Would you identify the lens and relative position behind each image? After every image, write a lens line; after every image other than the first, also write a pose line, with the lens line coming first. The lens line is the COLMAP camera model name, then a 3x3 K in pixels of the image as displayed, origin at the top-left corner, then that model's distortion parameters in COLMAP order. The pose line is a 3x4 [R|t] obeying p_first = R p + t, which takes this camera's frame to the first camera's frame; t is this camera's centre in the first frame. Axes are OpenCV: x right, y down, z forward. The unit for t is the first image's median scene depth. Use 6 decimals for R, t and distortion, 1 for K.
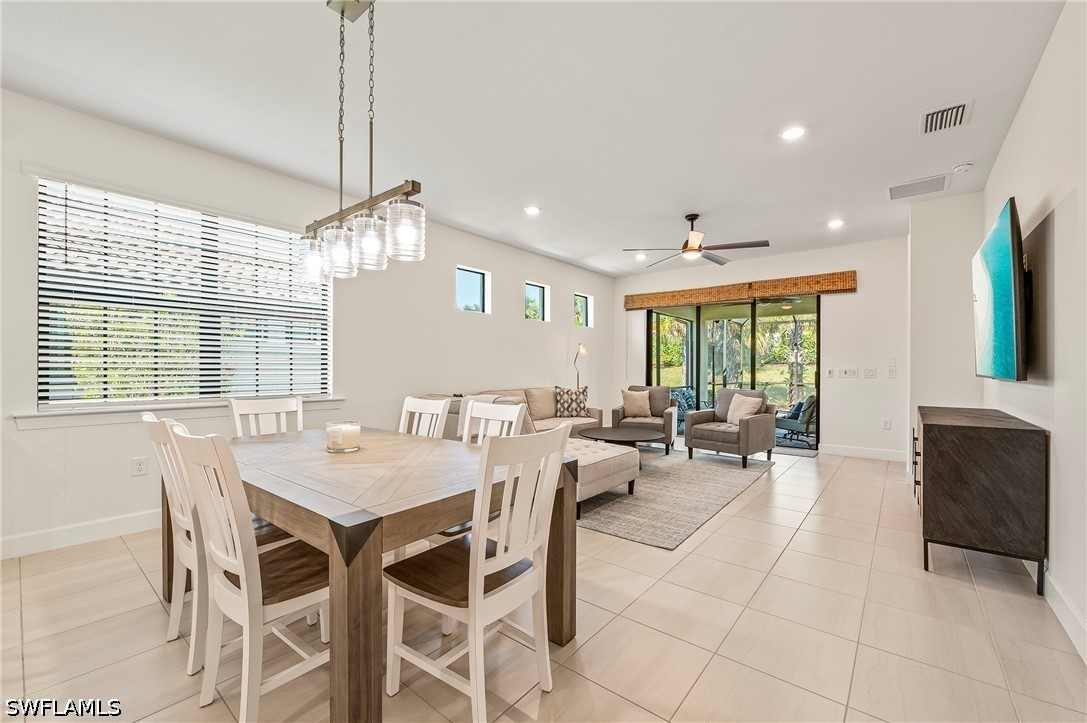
lens RADIAL K [[451.9, 0, 554.8], [0, 451.9, 368.7], [0, 0, 1]] dist [-0.002041, -0.002025]
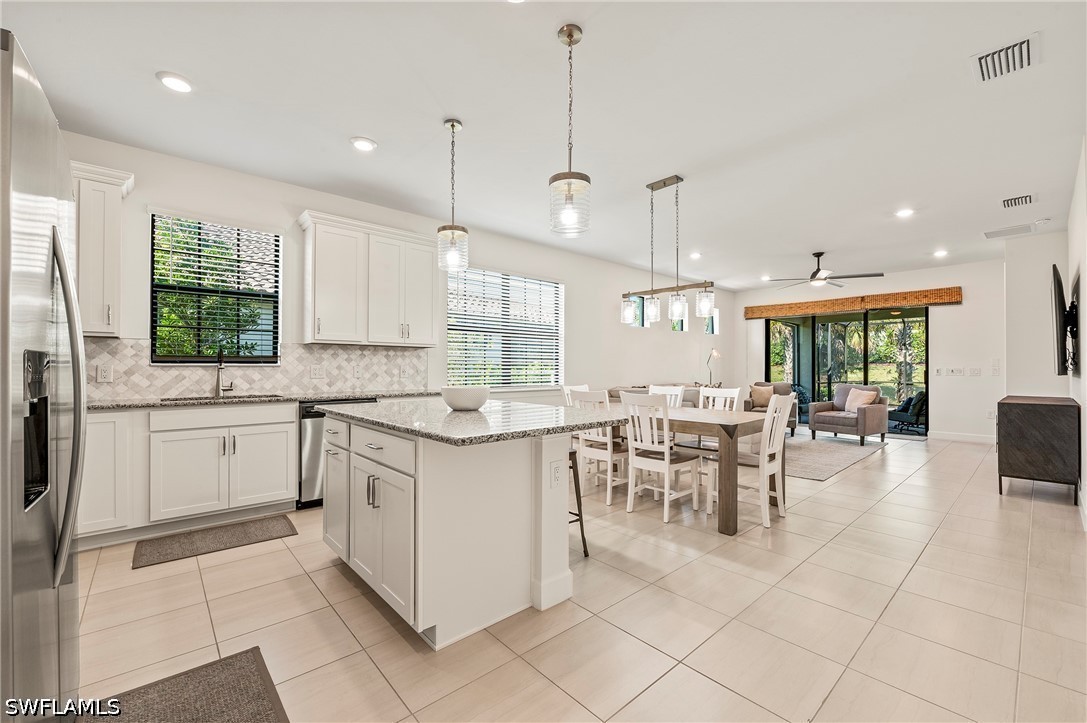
lens RADIAL K [[451.9, 0, 549.8], [0, 451.9, 366.1], [0, 0, 1]] dist [-0.002041, -0.002025]
pose [[0.984923, -0.002892, -0.172968, -0.196075], [0.001921, 0.999981, -0.005778, -0.000040], [0.172981, 0.005358, 0.984911, -0.353281]]
